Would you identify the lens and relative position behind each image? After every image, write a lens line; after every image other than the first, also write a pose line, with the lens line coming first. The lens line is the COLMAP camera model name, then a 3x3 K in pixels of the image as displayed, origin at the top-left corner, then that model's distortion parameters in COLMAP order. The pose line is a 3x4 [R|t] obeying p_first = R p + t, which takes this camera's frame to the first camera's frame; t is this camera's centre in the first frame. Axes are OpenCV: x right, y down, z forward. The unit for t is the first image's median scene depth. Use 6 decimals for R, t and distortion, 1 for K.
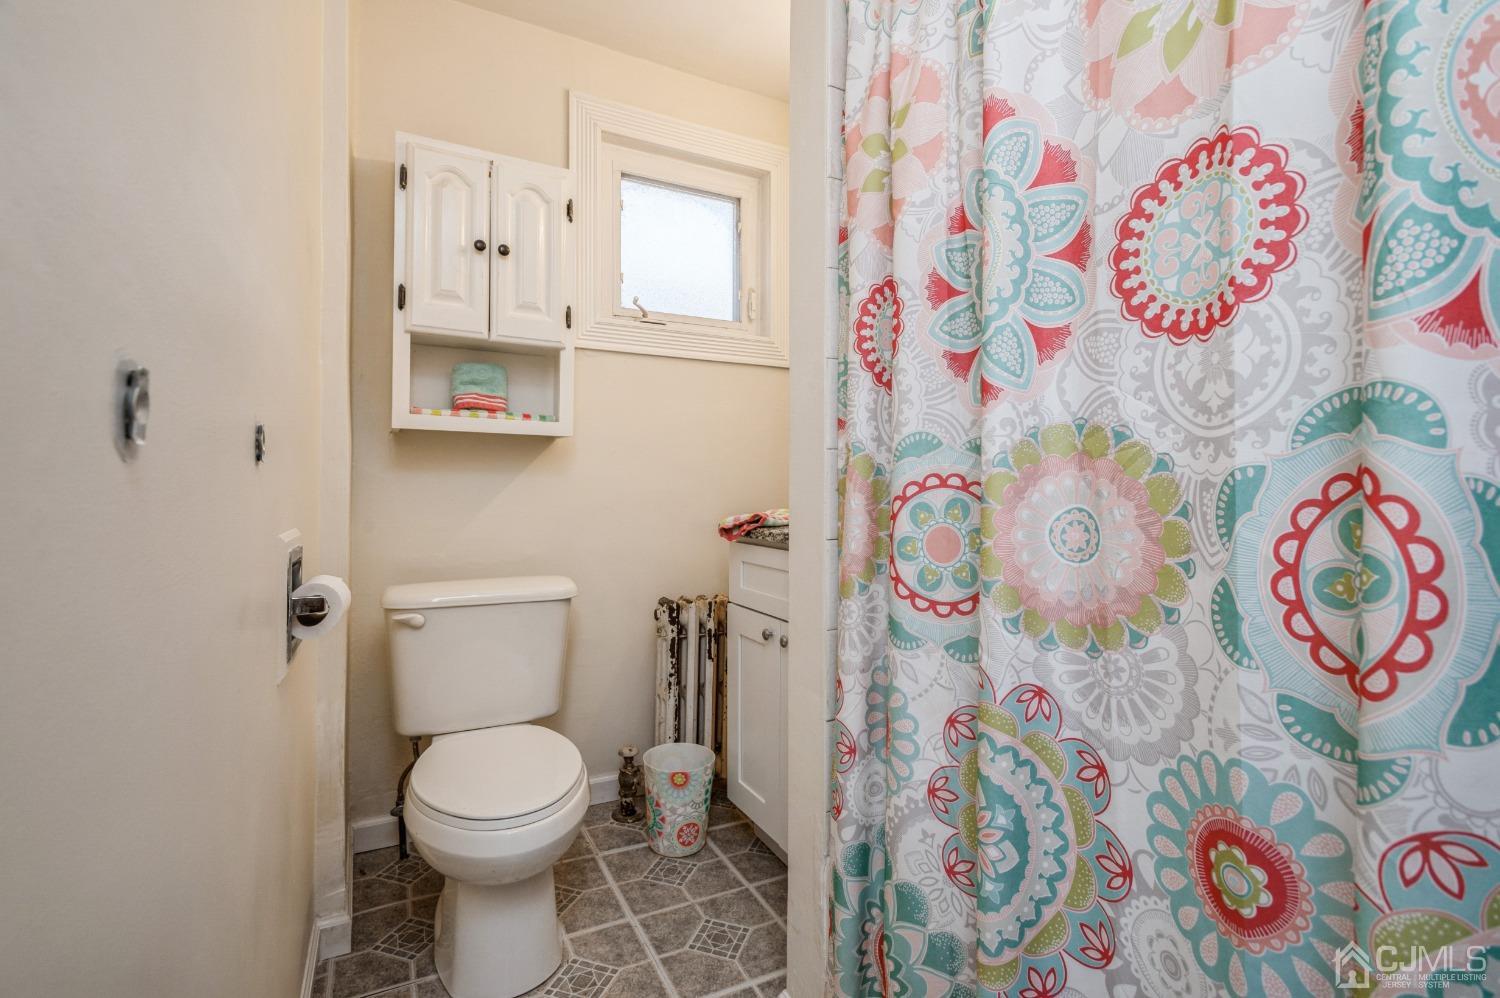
lens RADIAL K [[700.3, 0, 748.9], [0, 700.3, 487.4], [0, 0, 1]] dist [0.017589, 0.000435]
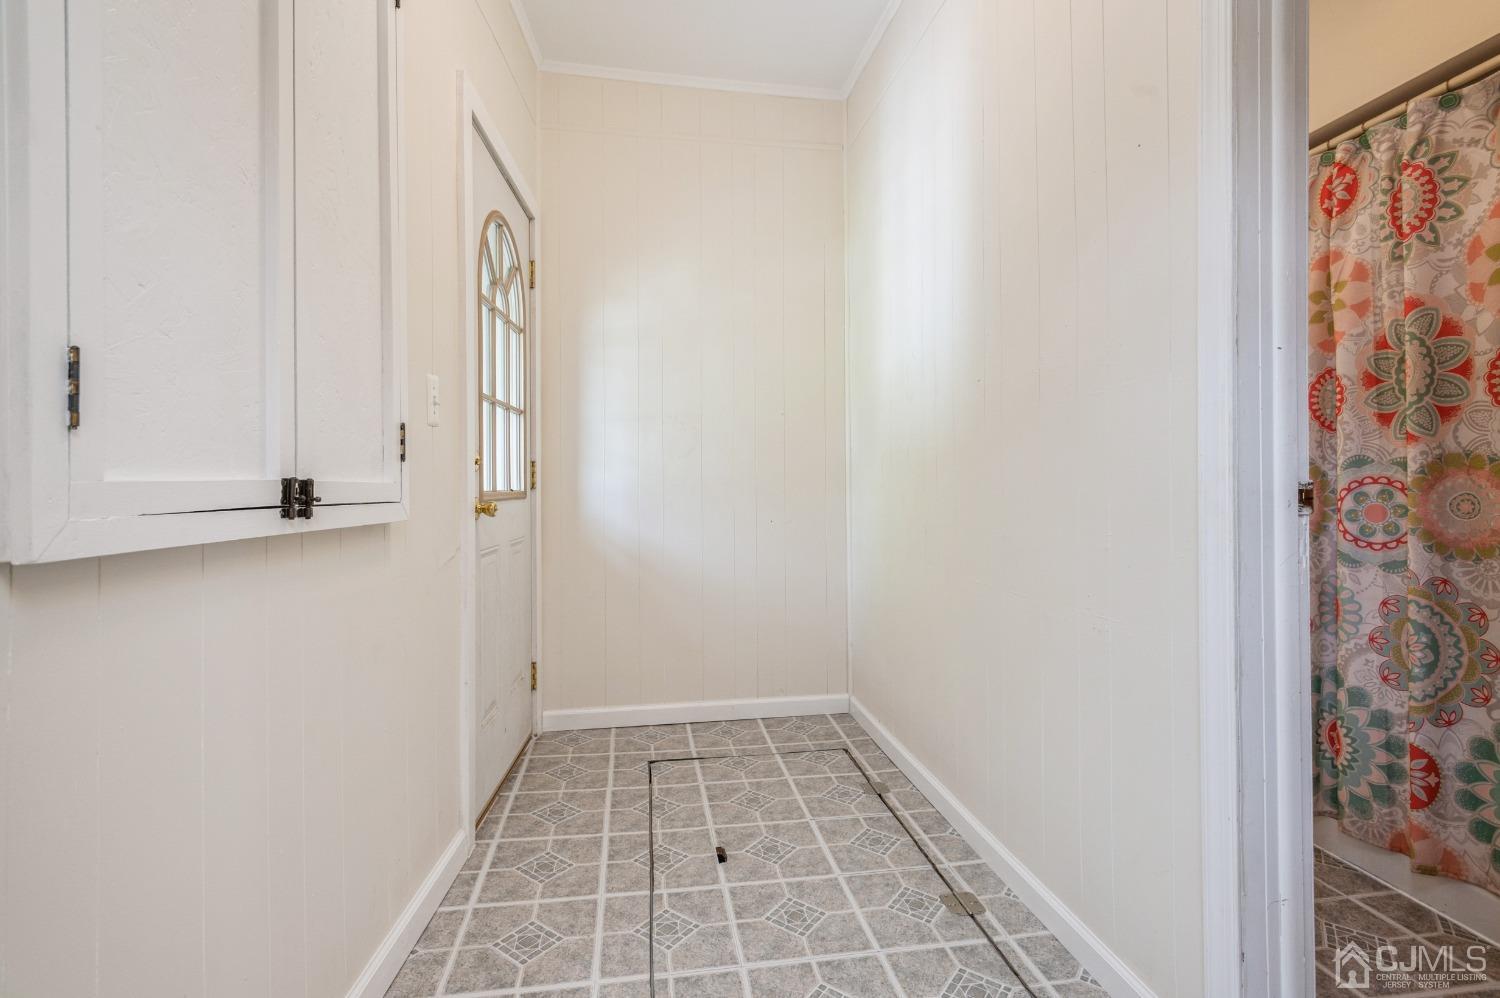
lens RADIAL K [[724.1, 0, 751.3], [0, 724.1, 478.5], [0, 0, 1]] dist [0.014424, -0.001508]
pose [[0.954326, -0.008289, -0.298654, -0.888420], [0.005980, 0.999945, -0.008644, -0.008241], [0.298709, 0.006463, 0.954322, -1.672508]]
